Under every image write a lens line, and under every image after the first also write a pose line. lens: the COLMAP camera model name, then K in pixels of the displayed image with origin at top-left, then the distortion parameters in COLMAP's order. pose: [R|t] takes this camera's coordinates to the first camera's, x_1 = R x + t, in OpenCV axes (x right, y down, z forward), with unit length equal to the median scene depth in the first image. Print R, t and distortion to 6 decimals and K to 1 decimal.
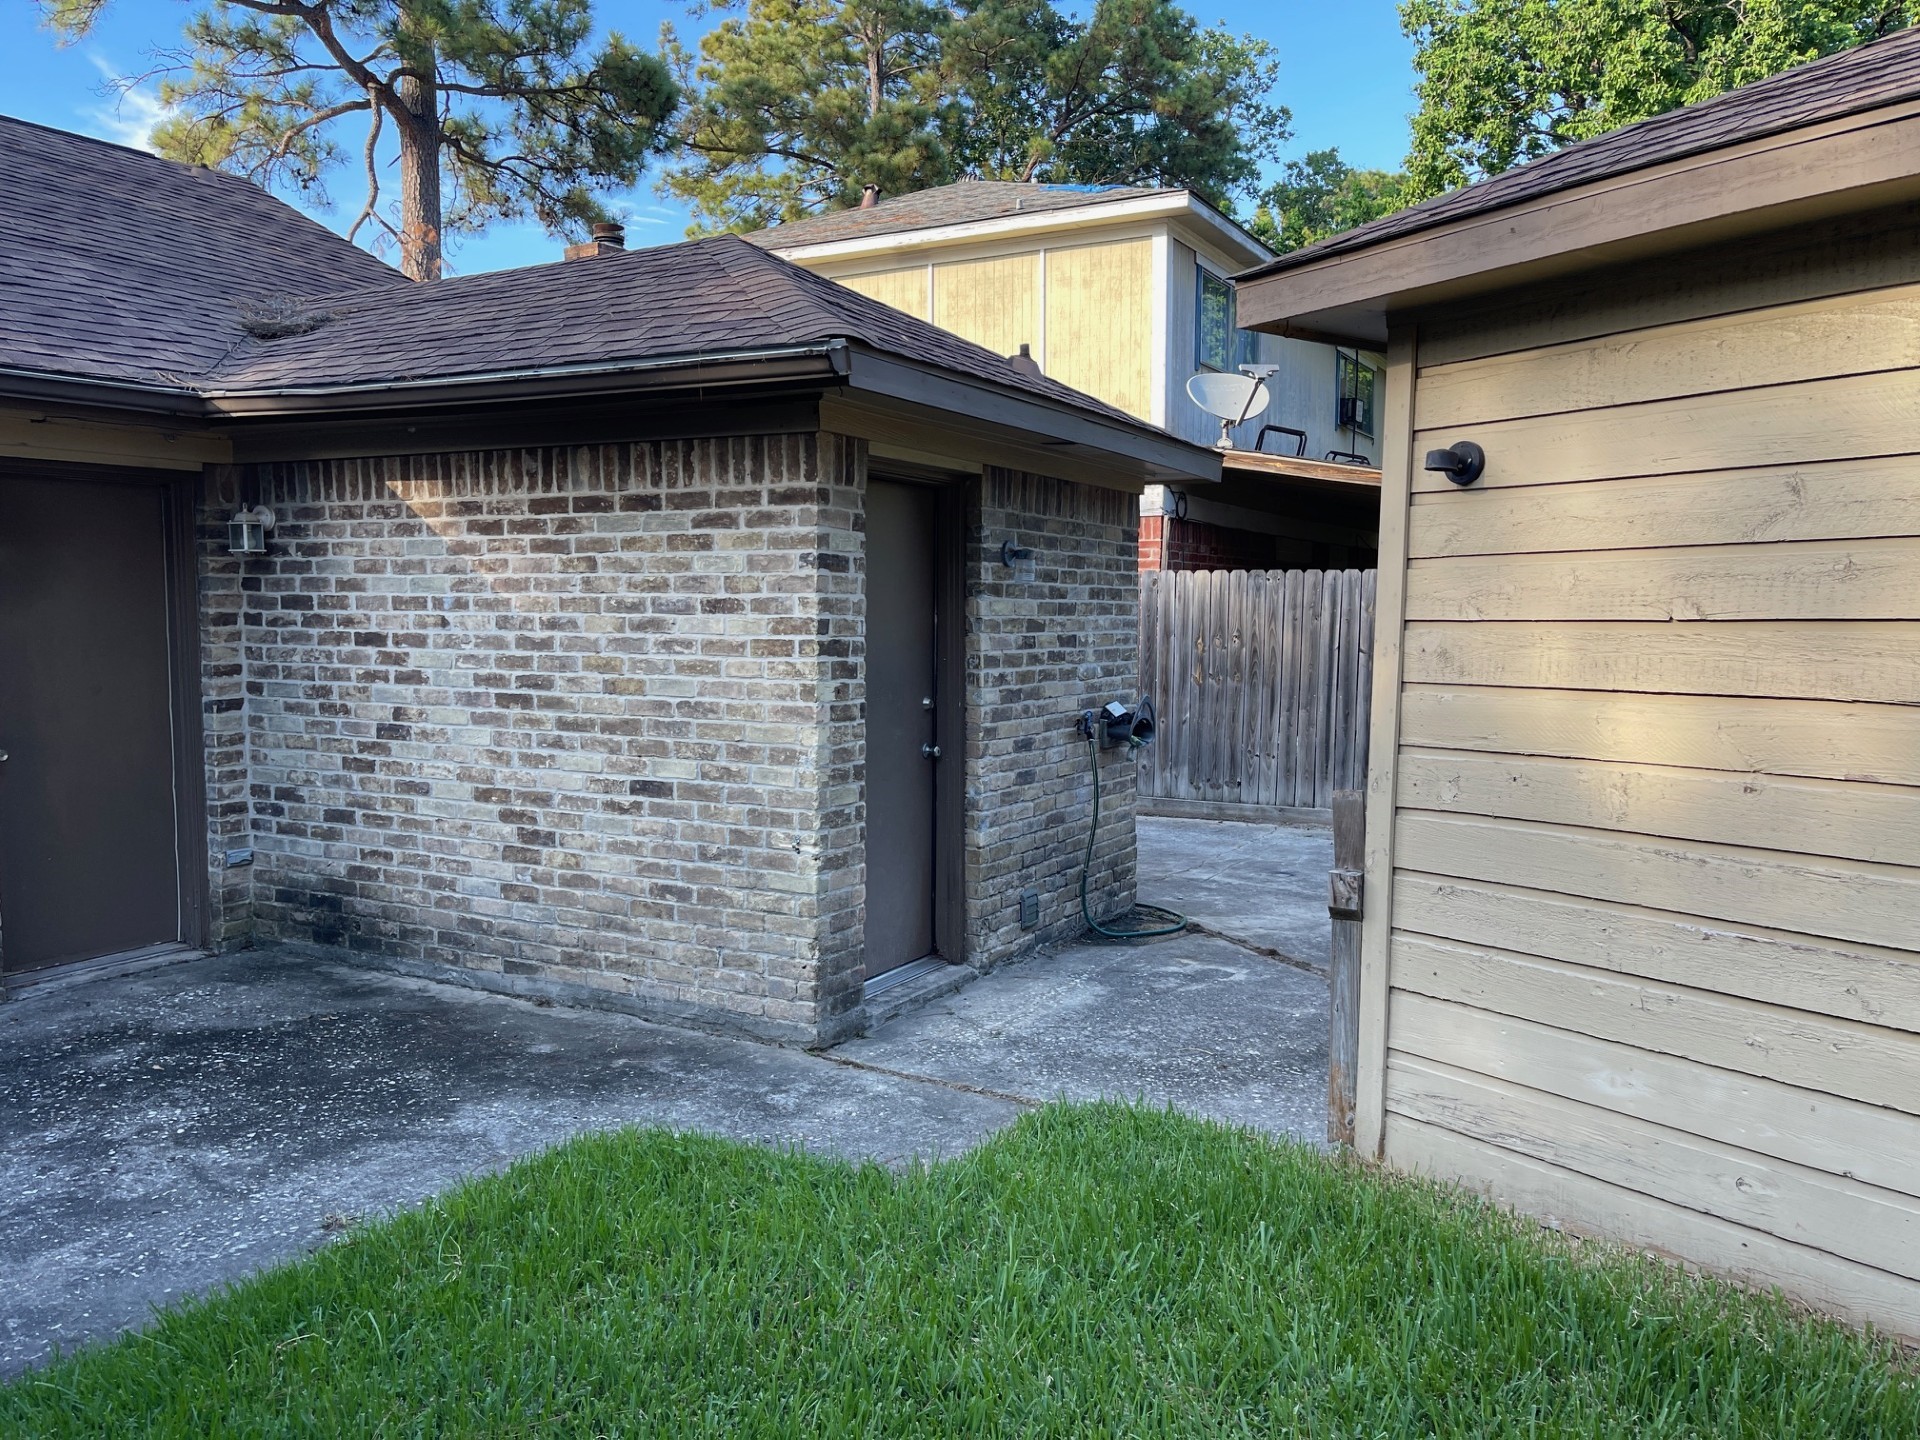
lens RADIAL K [[1453.7, 0, 963.1], [0, 1453.7, 708.5], [0, 0, 1]] dist [0.029904, -0.023998]
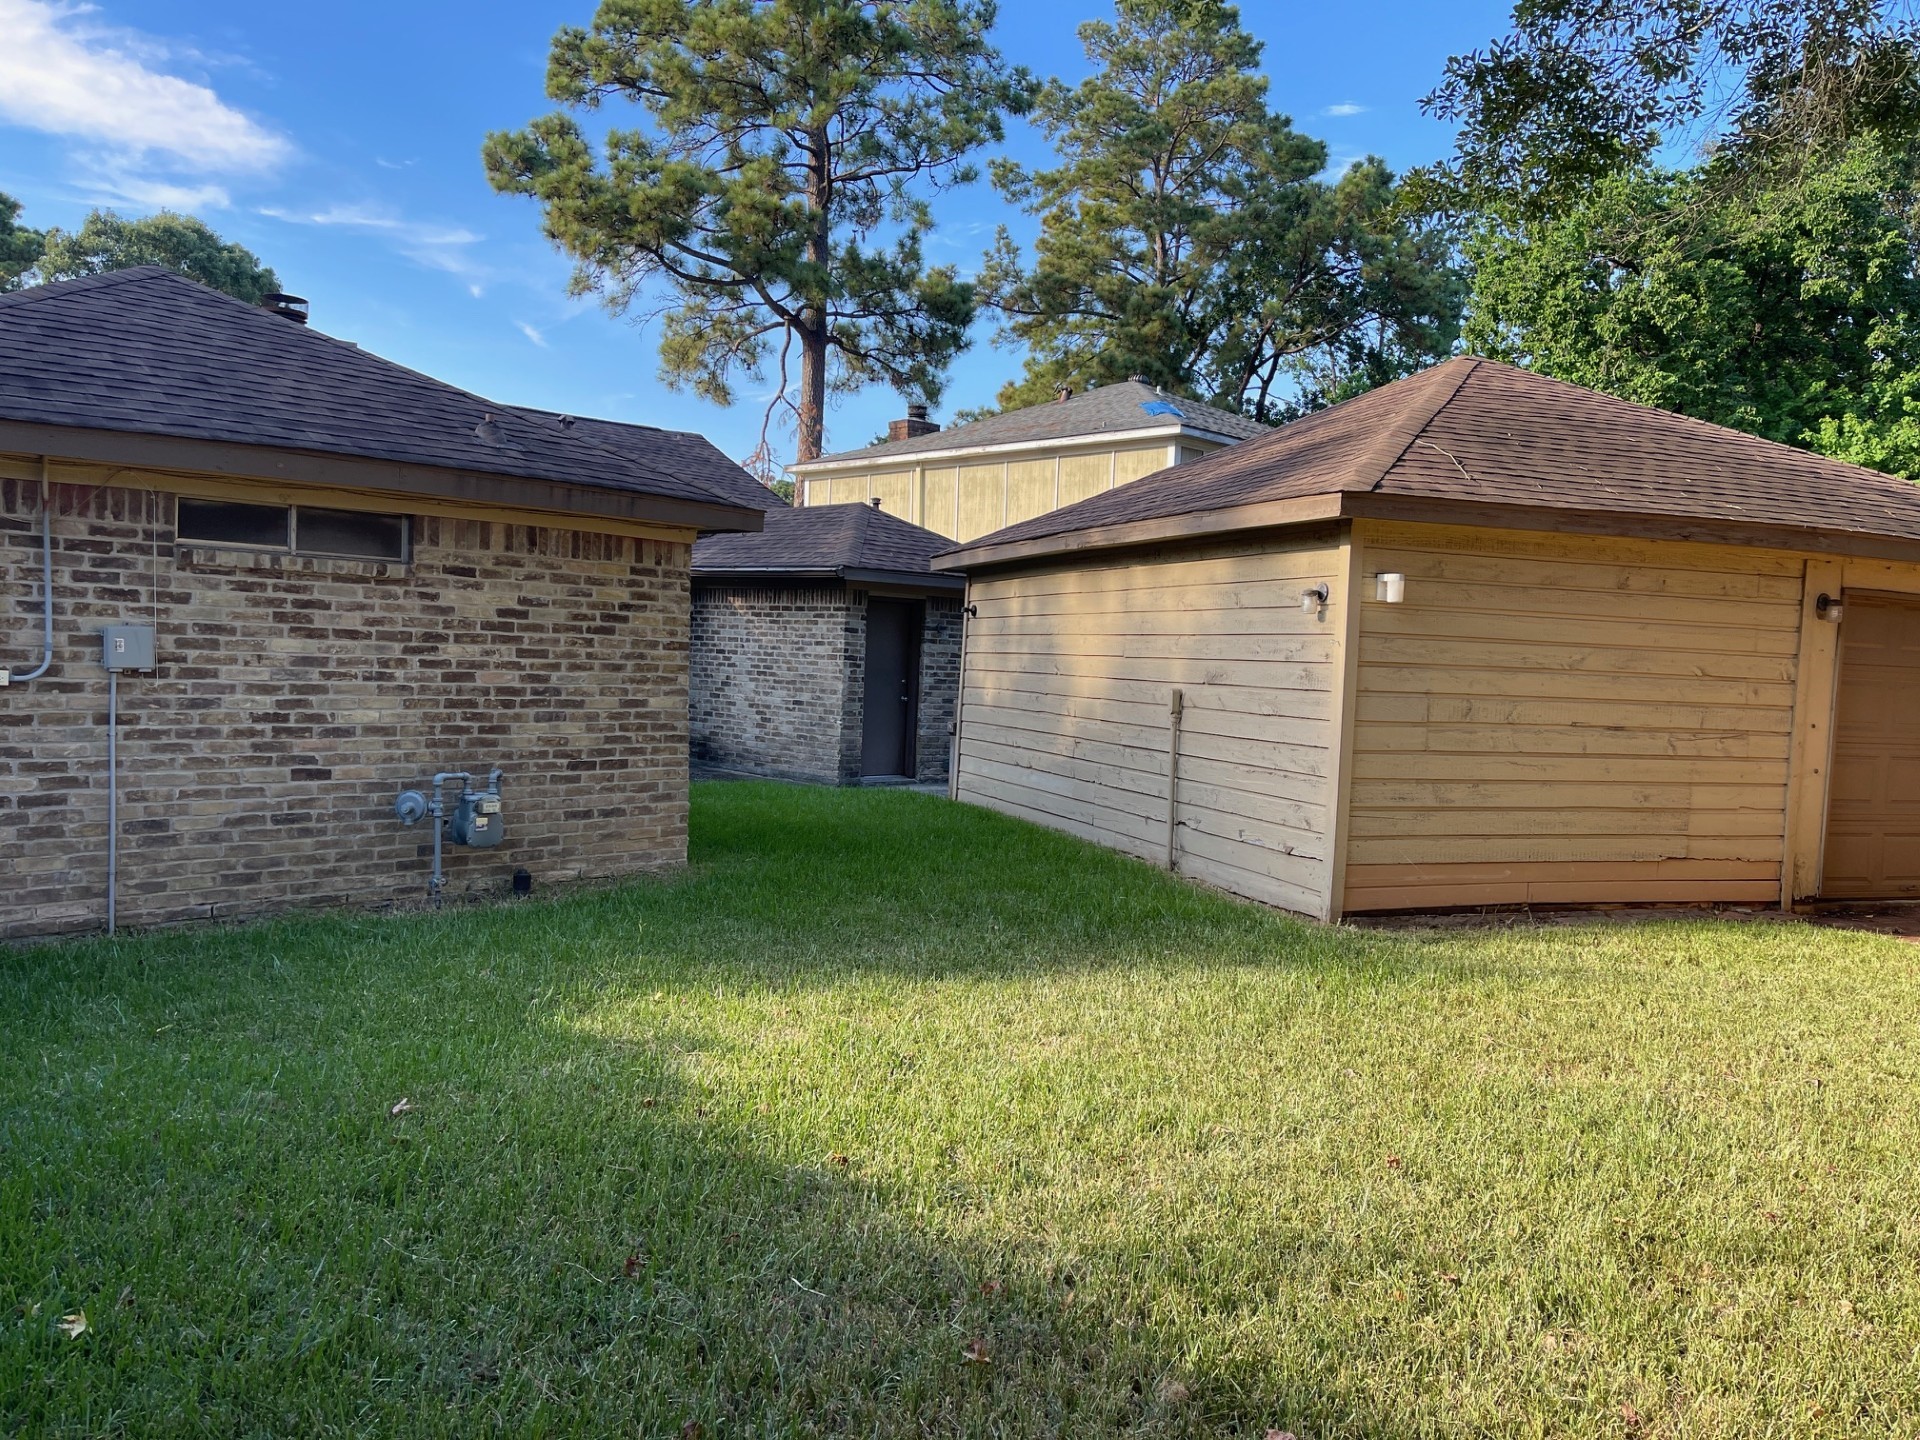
lens RADIAL K [[1453.7, 0, 958.8], [0, 1453.7, 726.0], [0, 0, 1]] dist [0.029904, -0.023998]
pose [[0.958870, 0.048276, -0.279709, 0.880339], [-0.054488, 0.998410, -0.014471, 0.118865], [0.278565, 0.029117, 0.959976, -1.668908]]
